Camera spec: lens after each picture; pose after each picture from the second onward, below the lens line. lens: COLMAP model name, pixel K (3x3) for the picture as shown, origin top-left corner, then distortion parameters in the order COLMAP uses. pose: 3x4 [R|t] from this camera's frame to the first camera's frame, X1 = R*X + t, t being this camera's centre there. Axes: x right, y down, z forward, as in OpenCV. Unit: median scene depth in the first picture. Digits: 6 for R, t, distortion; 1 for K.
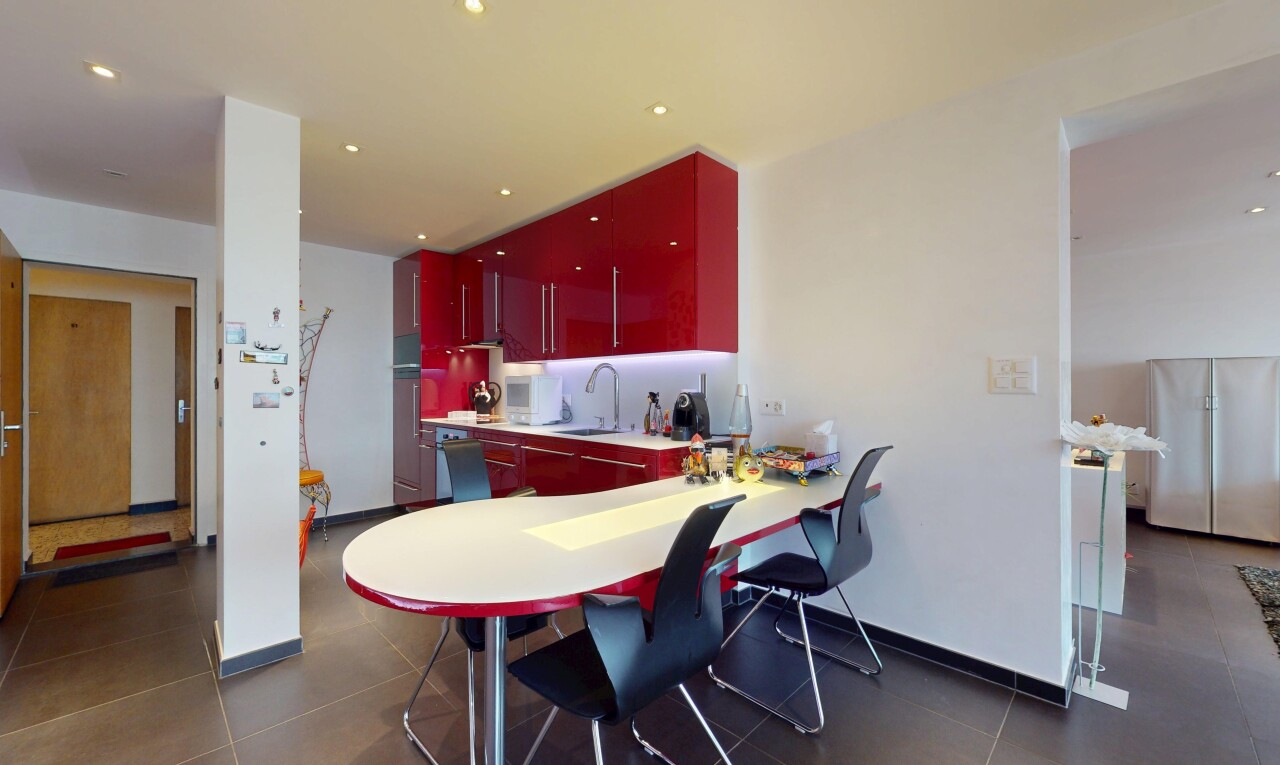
lens RADIAL K [[498.0, 0, 642.3], [0, 498.0, 385.6], [0, 0, 1]] dist [0.000850, 0.000150]
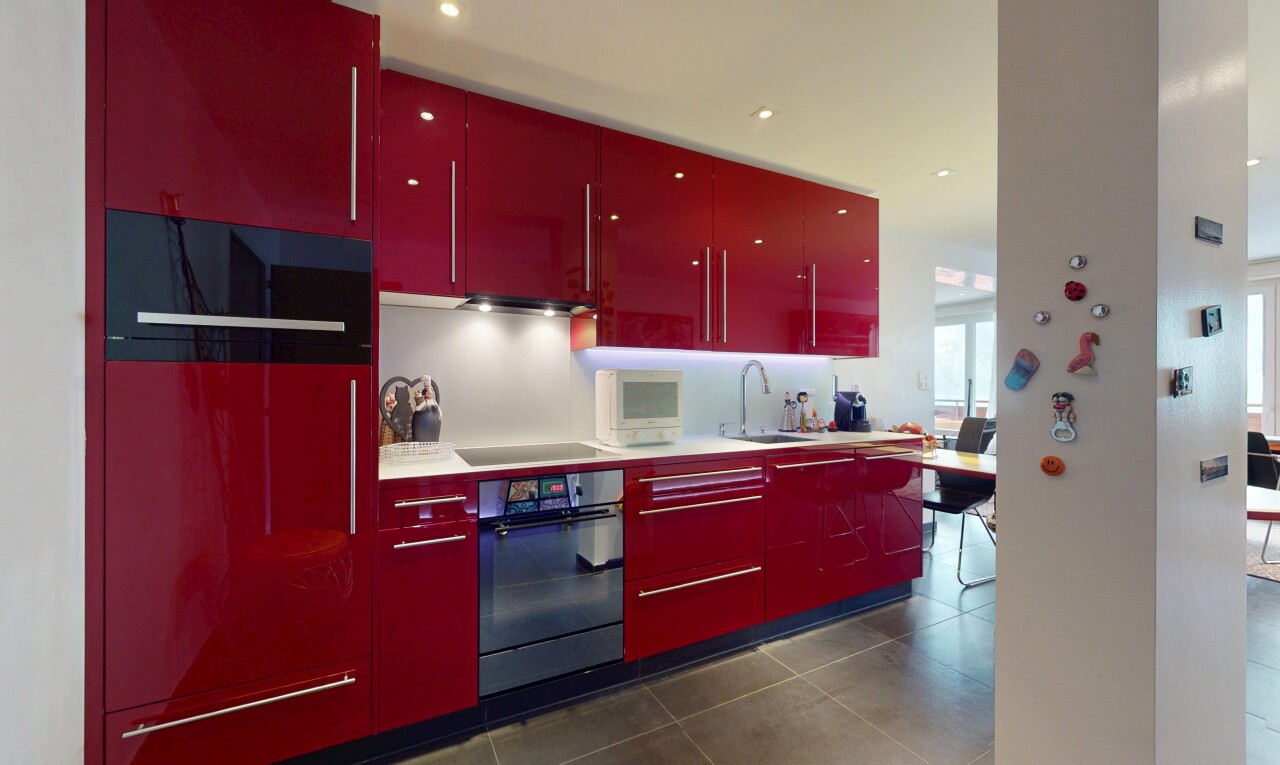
lens RADIAL K [[501.9, 0, 640.0], [0, 501.9, 382.5], [0, 0, 1]] dist [0.000174, 0.000004]
pose [[0.299985, 0.013333, 0.953851, -0.887143], [0.004648, 0.999870, -0.015438, 0.006179], [-0.953933, 0.009065, 0.299884, 0.833716]]
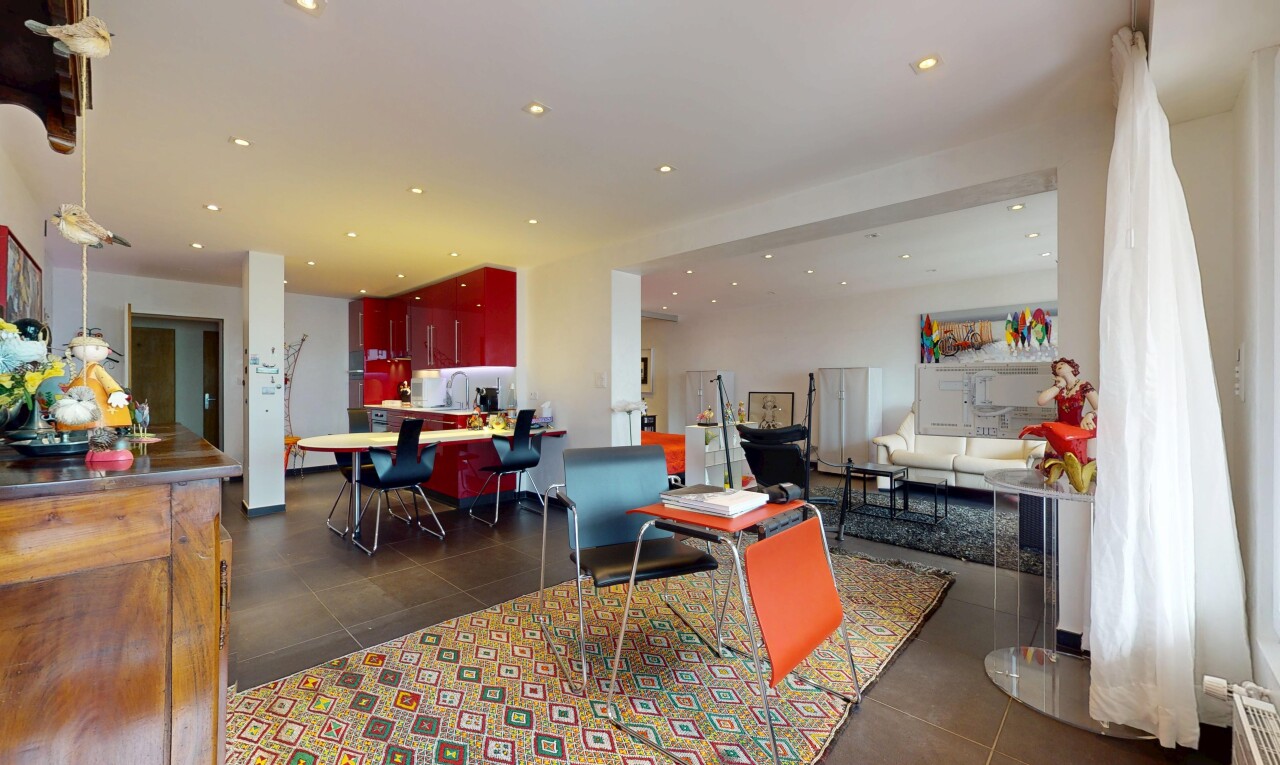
lens RADIAL K [[498.0, 0, 642.3], [0, 498.0, 385.6], [0, 0, 1]] dist [0.000850, 0.000150]
pose [[0.999929, 0.001050, 0.011874, 0.510104], [-0.001074, 0.999997, 0.002028, 0.000887], [-0.011871, -0.002041, 0.999927, -0.715934]]
